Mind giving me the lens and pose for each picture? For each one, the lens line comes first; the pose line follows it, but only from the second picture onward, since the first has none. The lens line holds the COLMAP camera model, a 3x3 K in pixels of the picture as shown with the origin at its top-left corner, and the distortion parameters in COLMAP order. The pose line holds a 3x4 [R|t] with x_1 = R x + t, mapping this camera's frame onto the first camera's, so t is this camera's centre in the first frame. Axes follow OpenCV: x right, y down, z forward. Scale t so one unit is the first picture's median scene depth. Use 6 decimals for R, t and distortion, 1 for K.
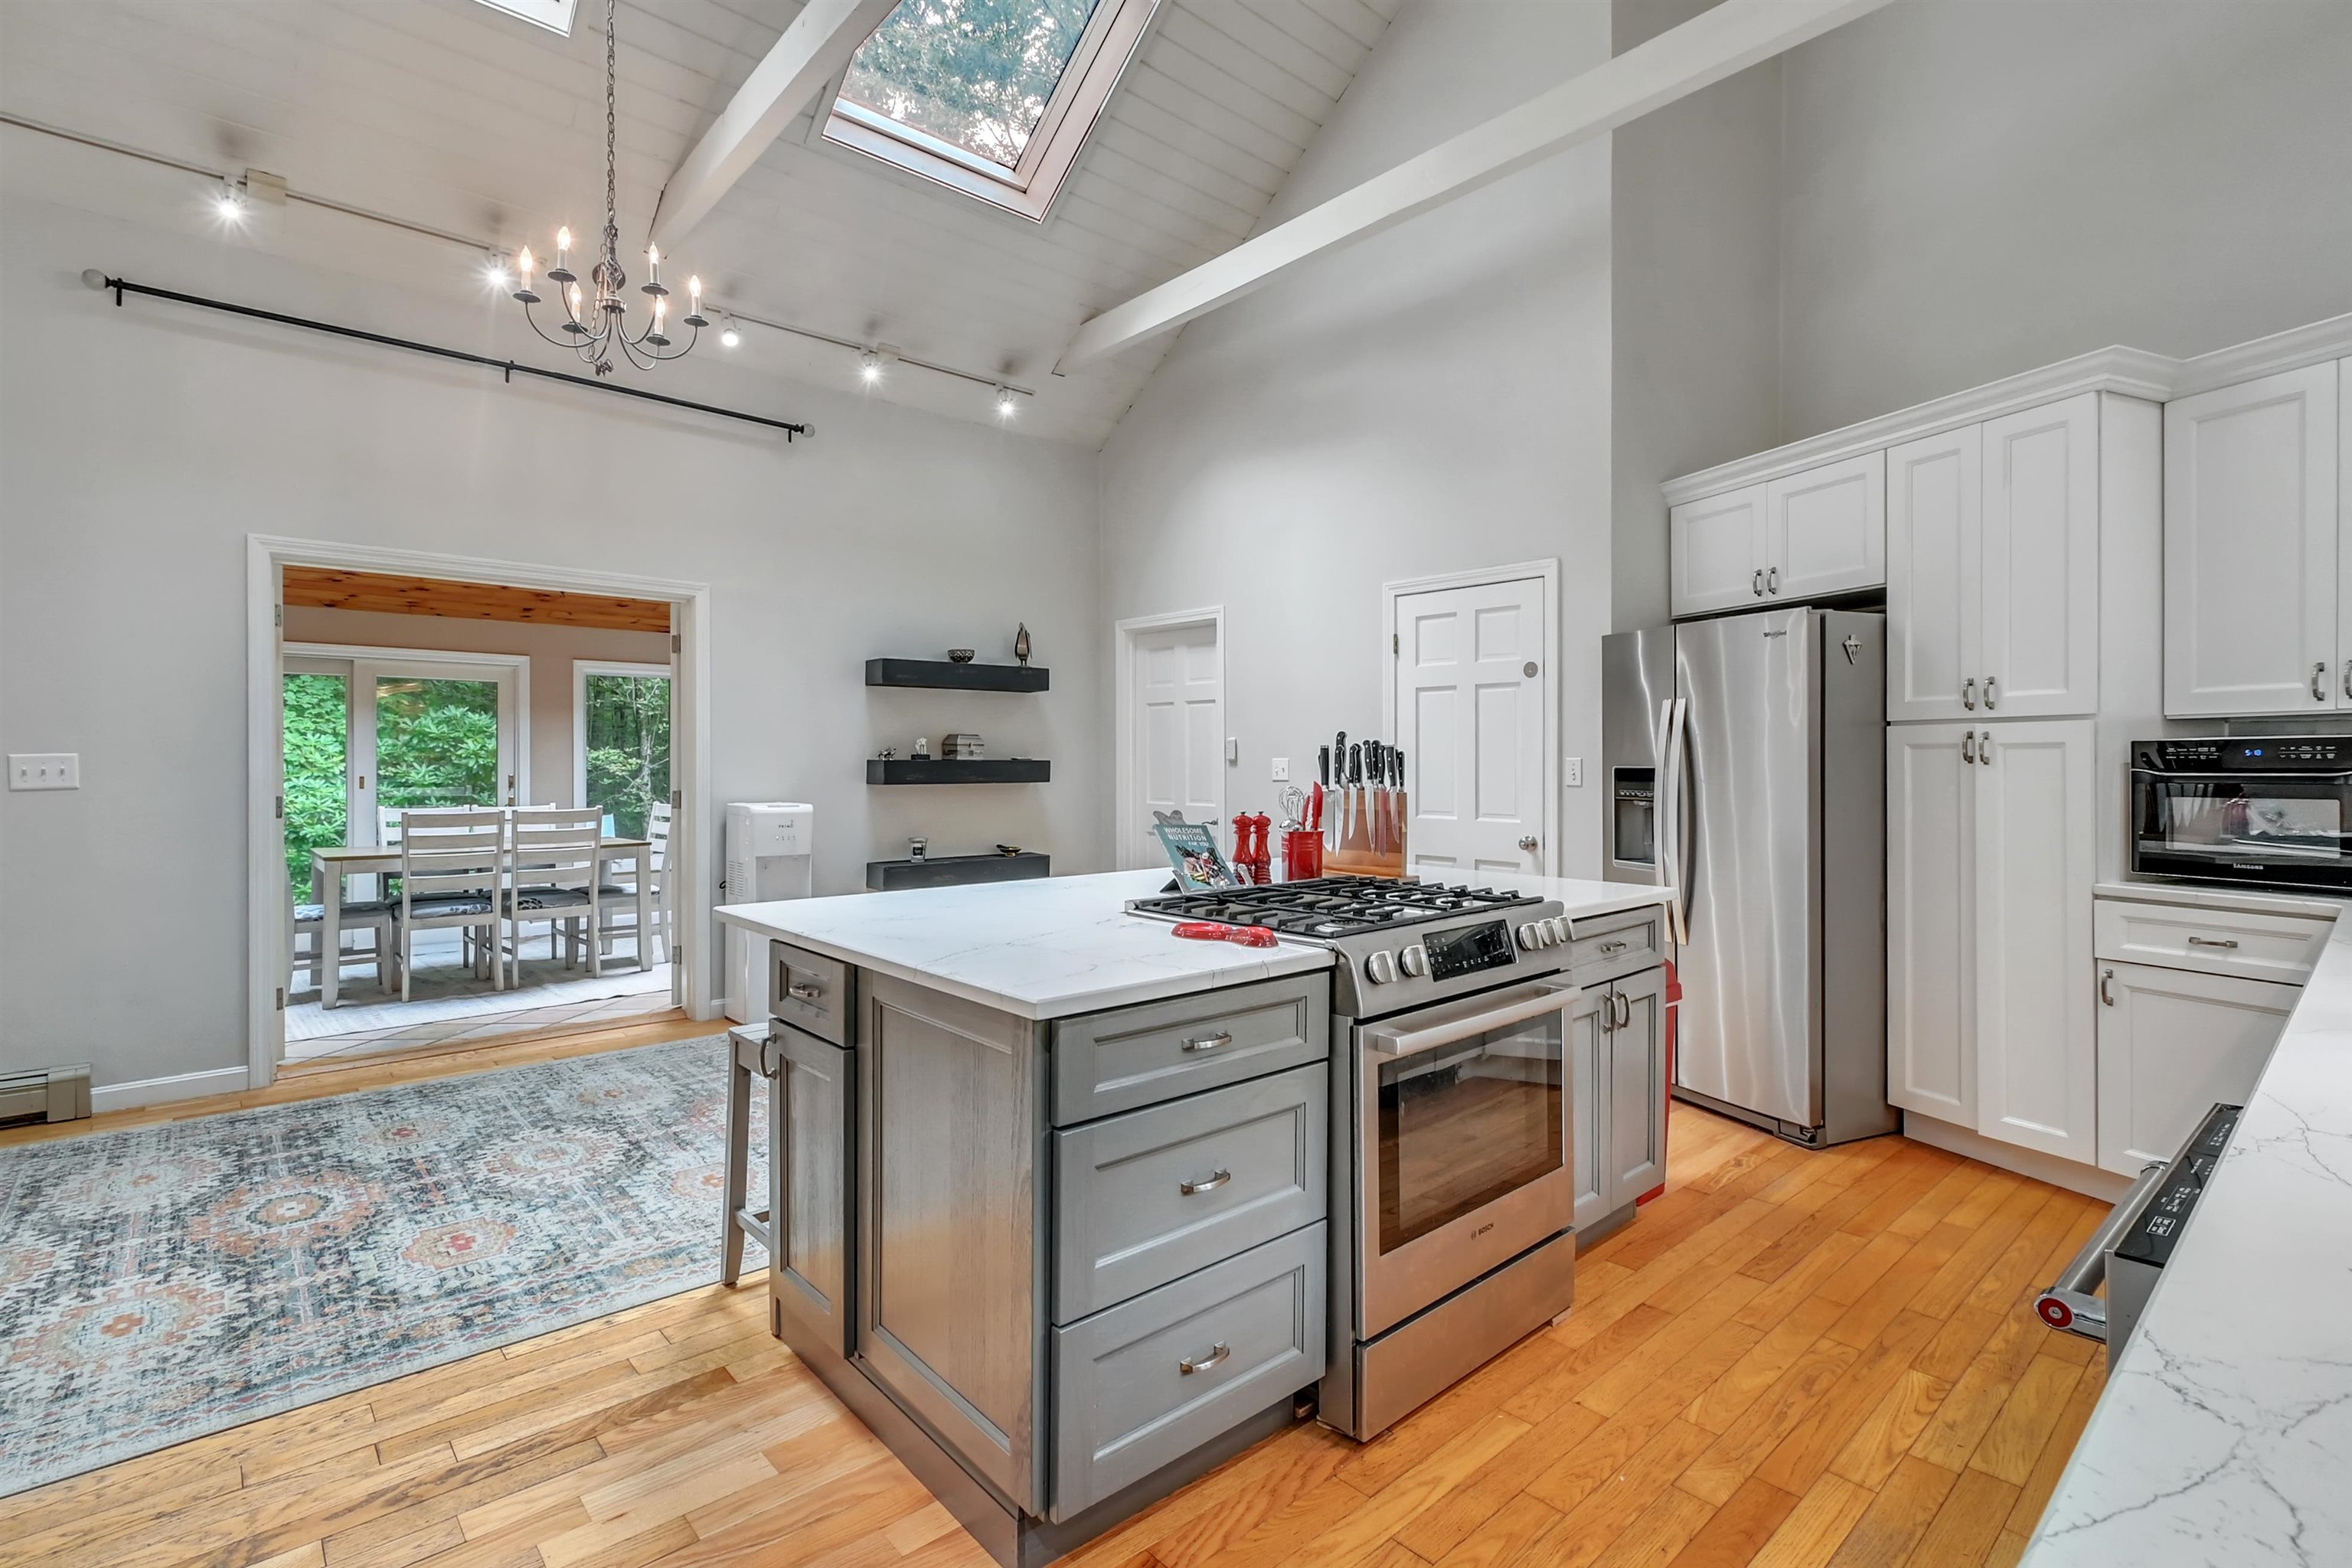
lens RADIAL K [[1082.6, 0, 1174.0], [0, 1082.6, 766.3], [0, 0, 1]] dist [0.002370, 0.000137]
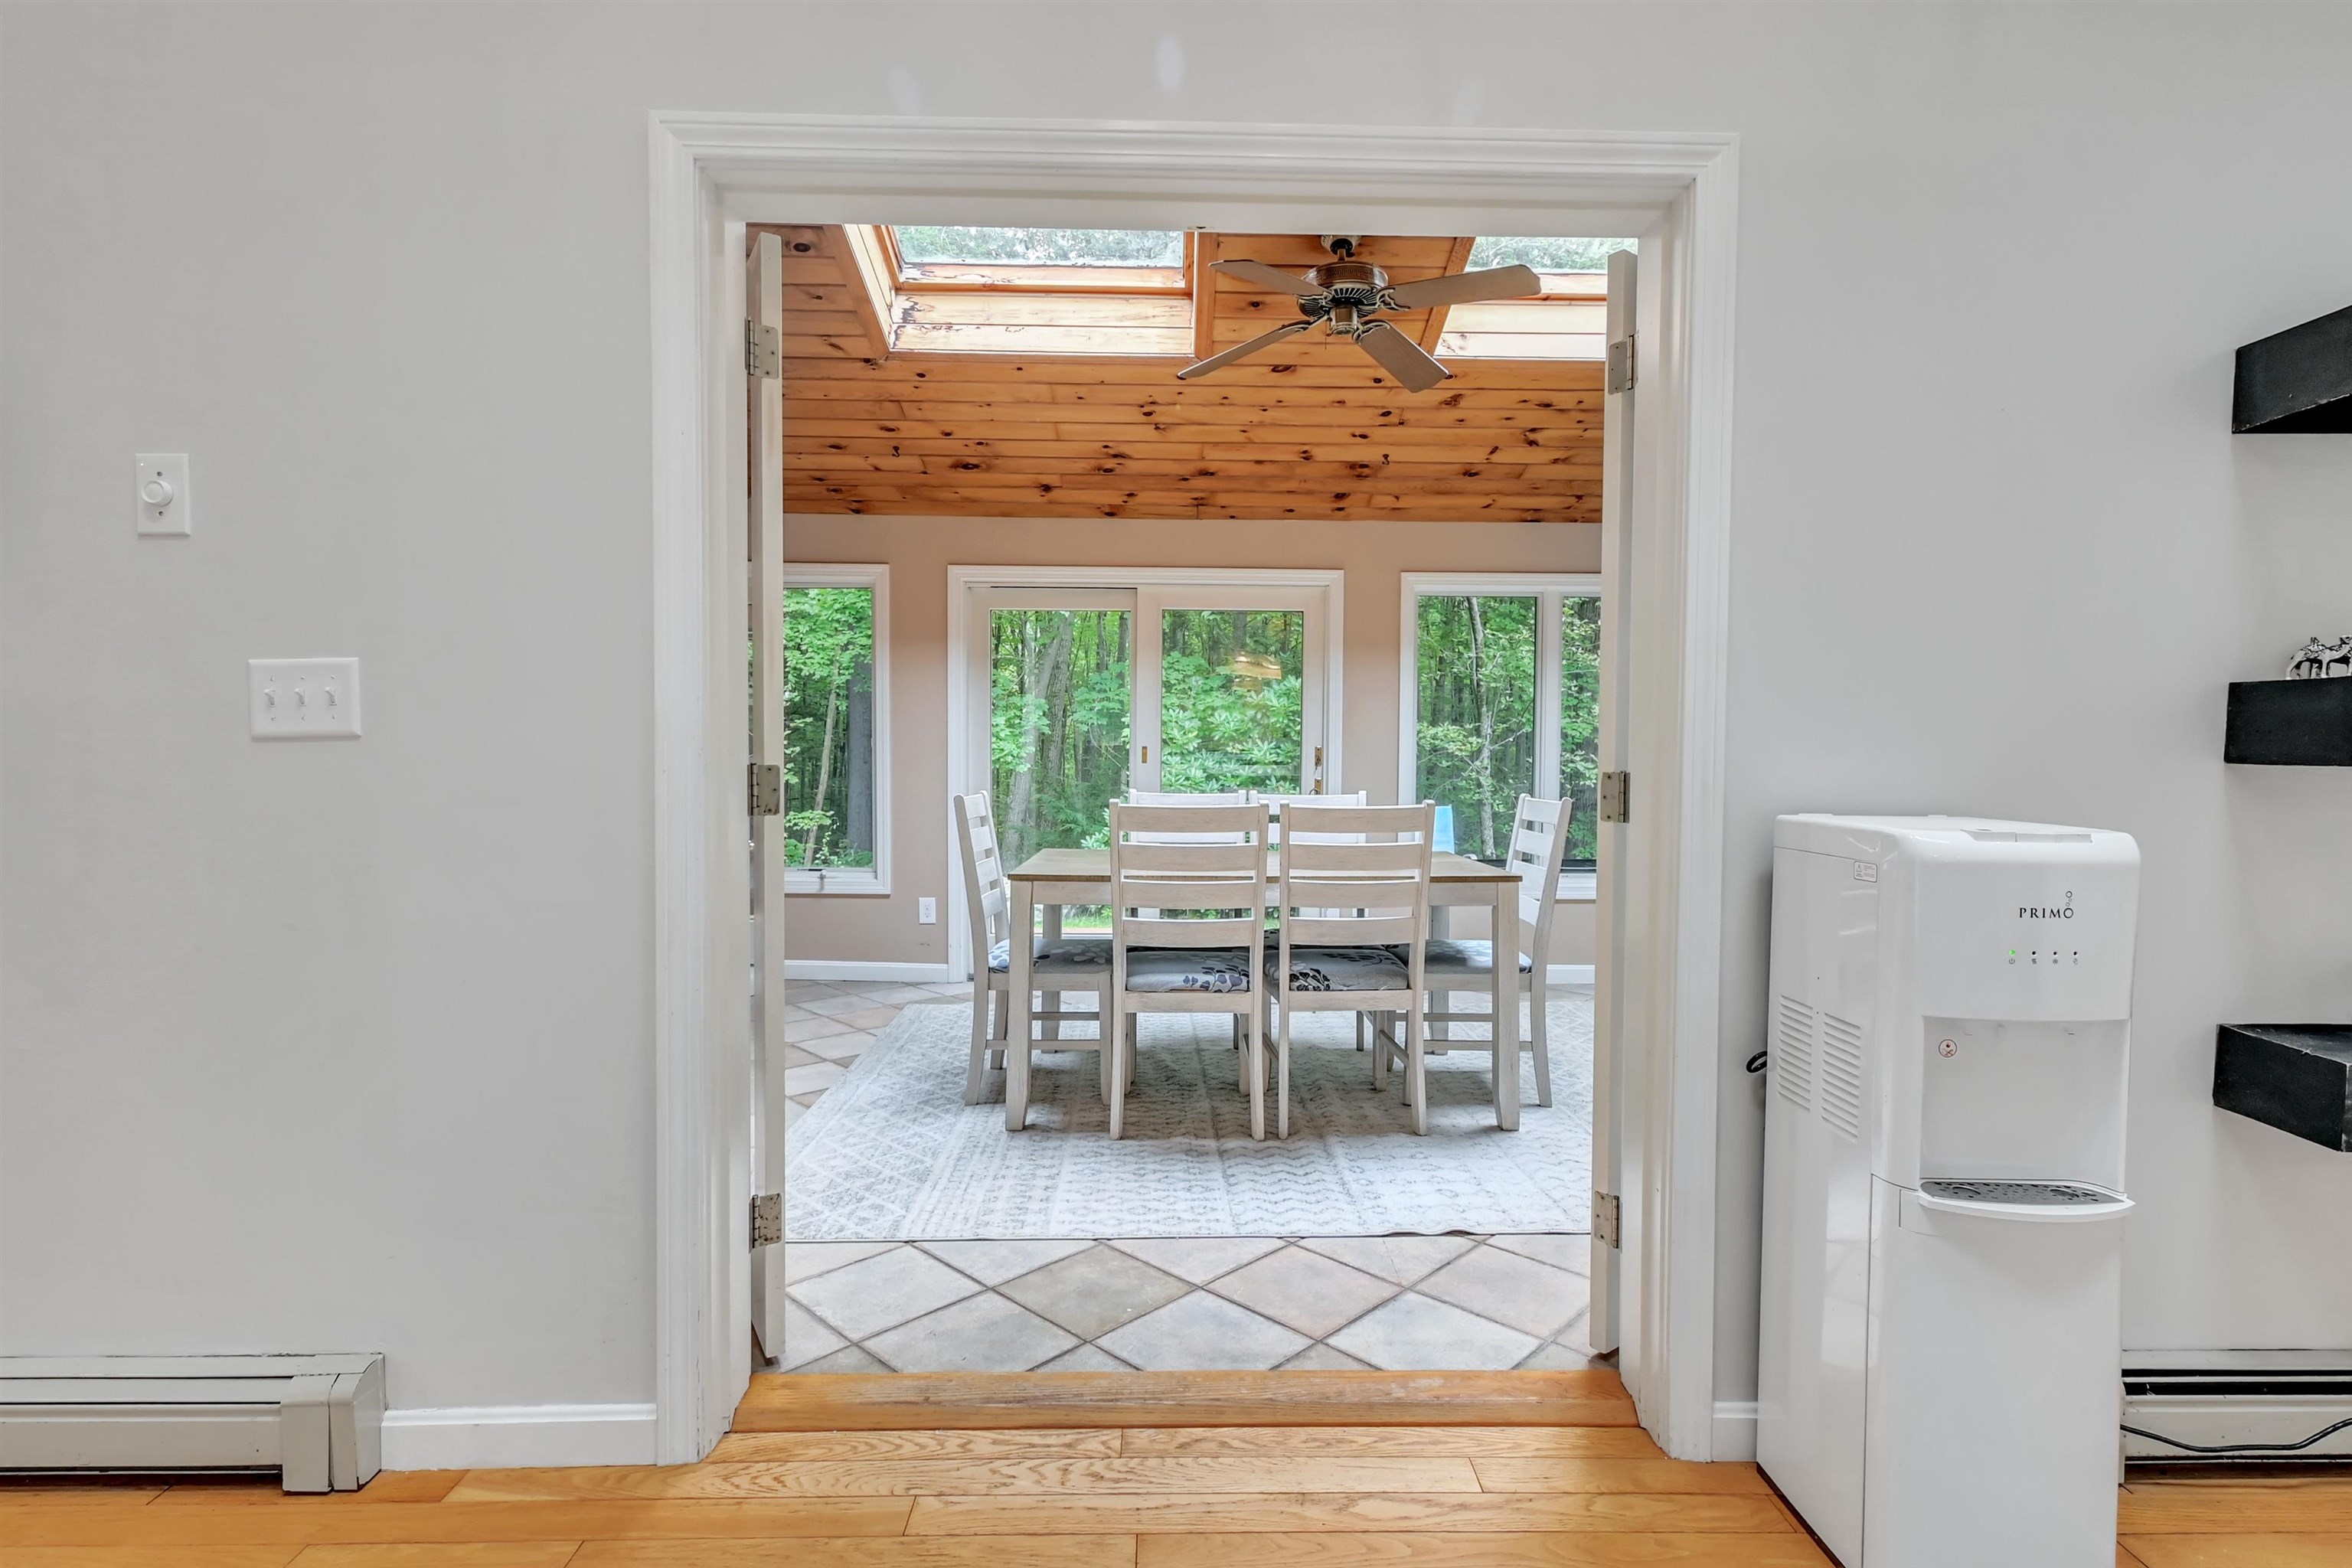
lens RADIAL K [[1184.5, 0, 1173.6], [0, 1184.5, 782.0], [0, 0, 1]] dist [0.004239, -0.002428]
pose [[0.759811, 0.026609, -0.649600, -0.209754], [-0.009996, 0.999522, 0.029251, 0.009991], [0.650068, -0.015732, 0.759713, 0.401273]]
